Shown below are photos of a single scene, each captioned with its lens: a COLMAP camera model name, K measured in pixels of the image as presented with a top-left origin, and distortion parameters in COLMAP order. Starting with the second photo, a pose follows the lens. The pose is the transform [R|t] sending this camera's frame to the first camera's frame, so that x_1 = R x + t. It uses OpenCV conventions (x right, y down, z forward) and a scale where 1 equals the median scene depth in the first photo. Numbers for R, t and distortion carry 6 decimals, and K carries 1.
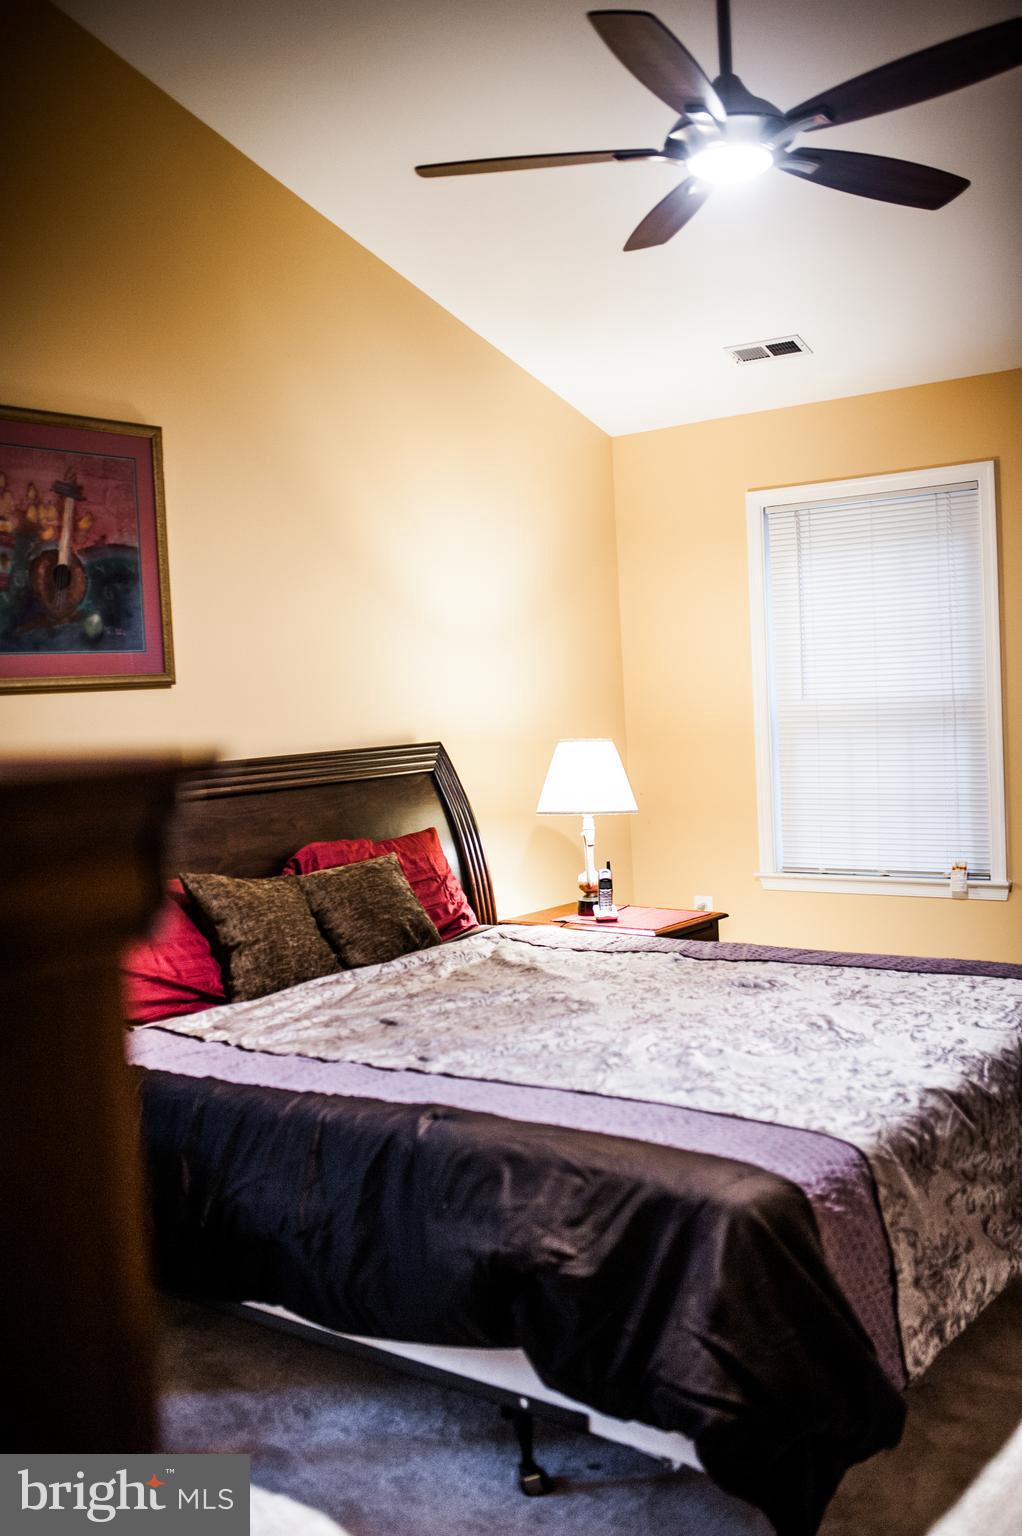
lens RADIAL K [[1446.4, 0, 511.0], [0, 1446.4, 768.0], [0, 0, 1]] dist [-0.060344, 0.089219]
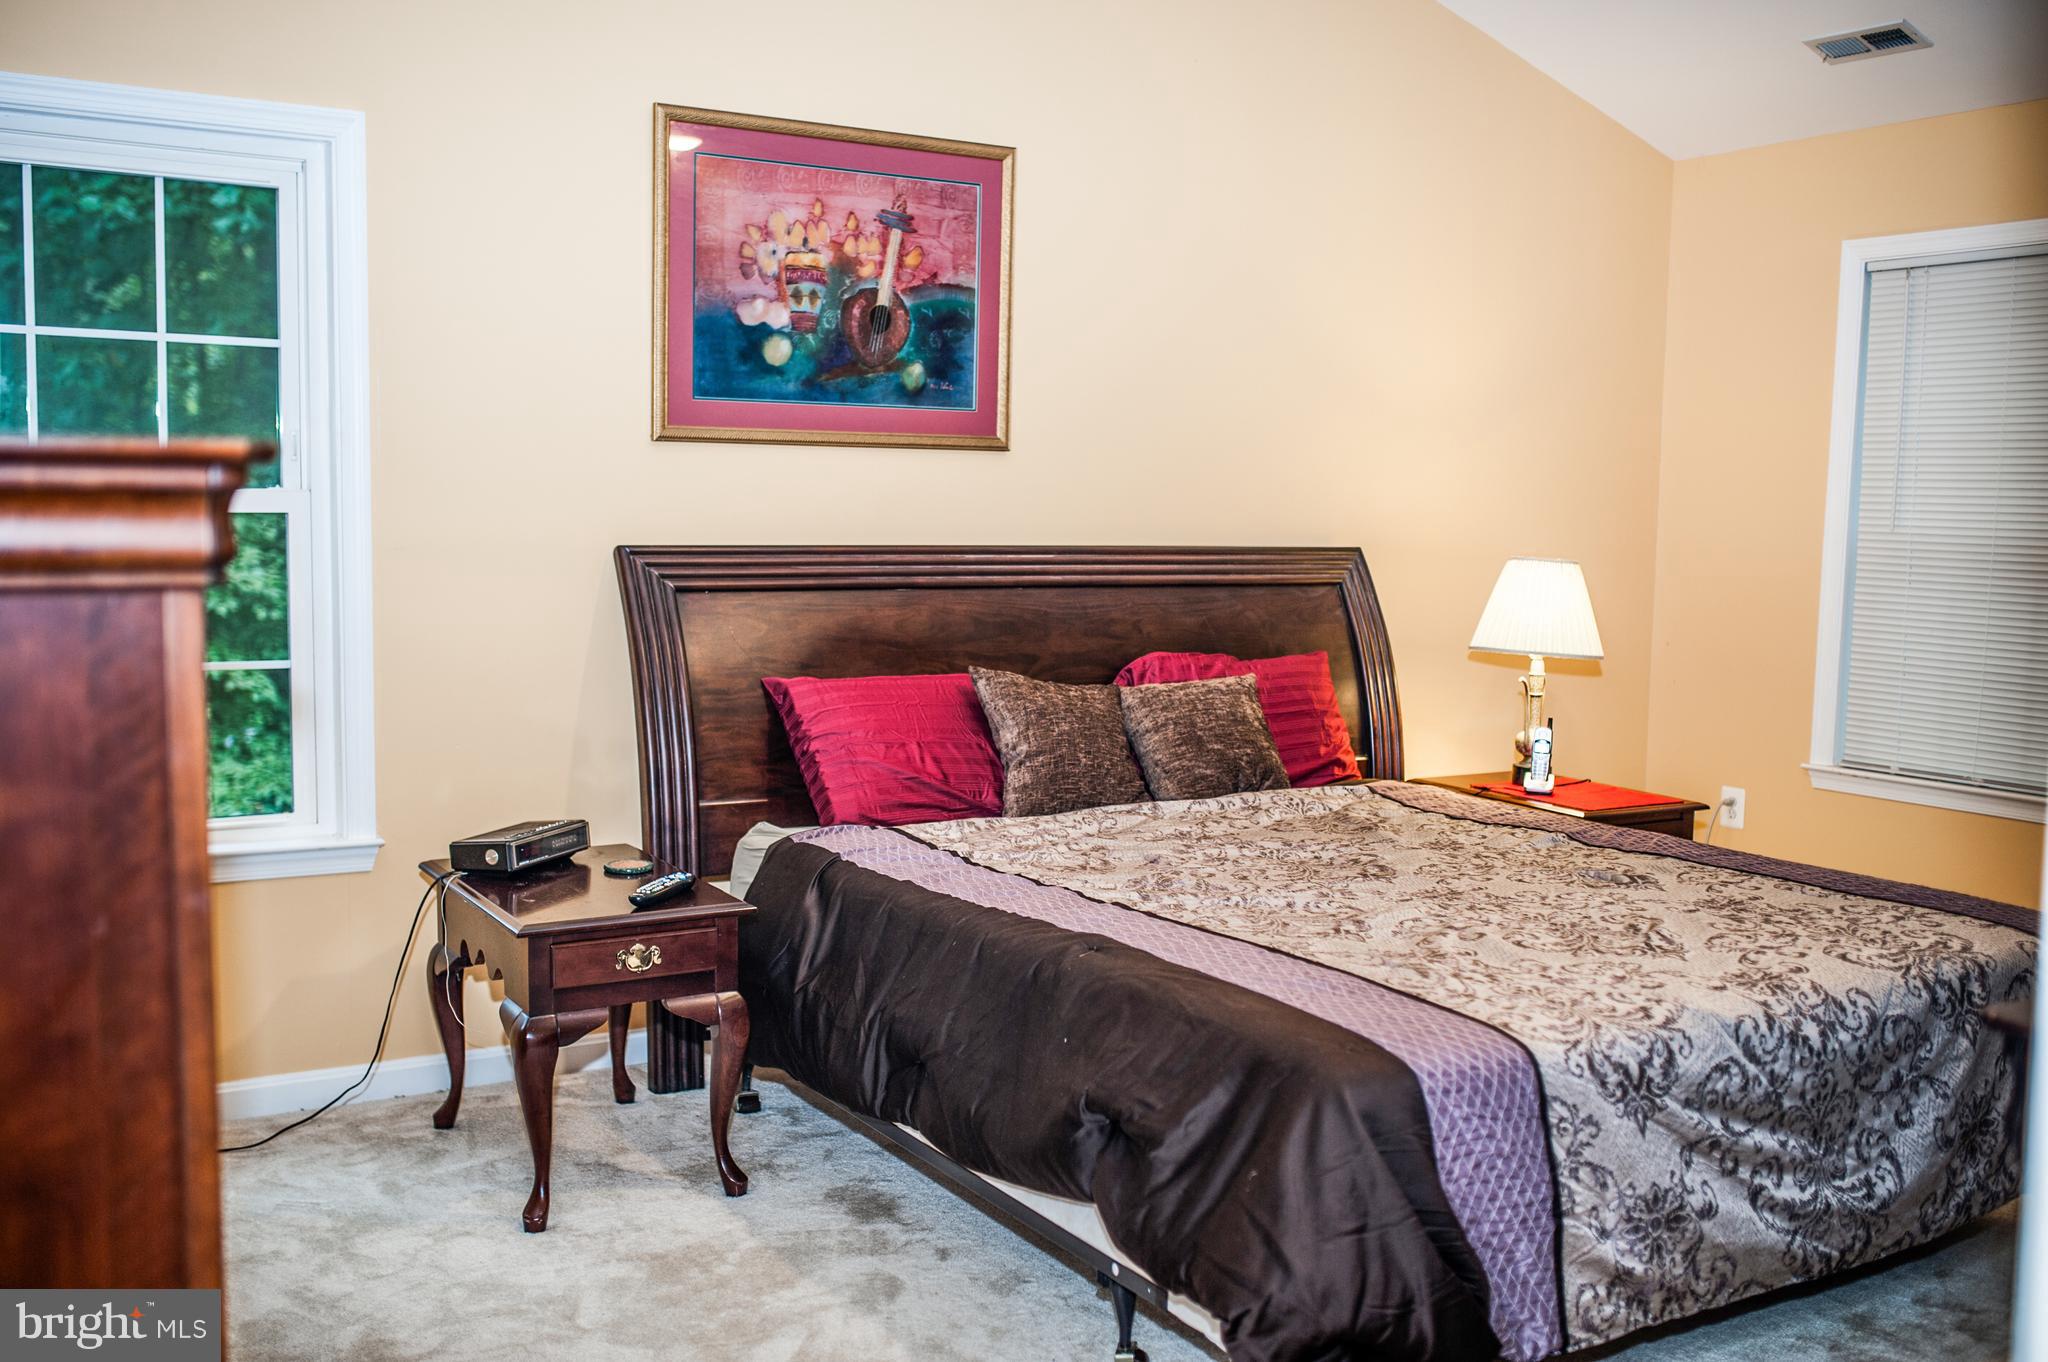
lens RADIAL K [[1928.5, 0, 1024.0], [0, 1928.5, 681.0], [0, 0, 1]] dist [-0.060344, 0.089219]
pose [[0.929615, 0.102132, -0.354098, 0.209924], [-0.085744, 0.994404, 0.061711, 0.007065], [0.358419, -0.027006, 0.933170, -0.074163]]
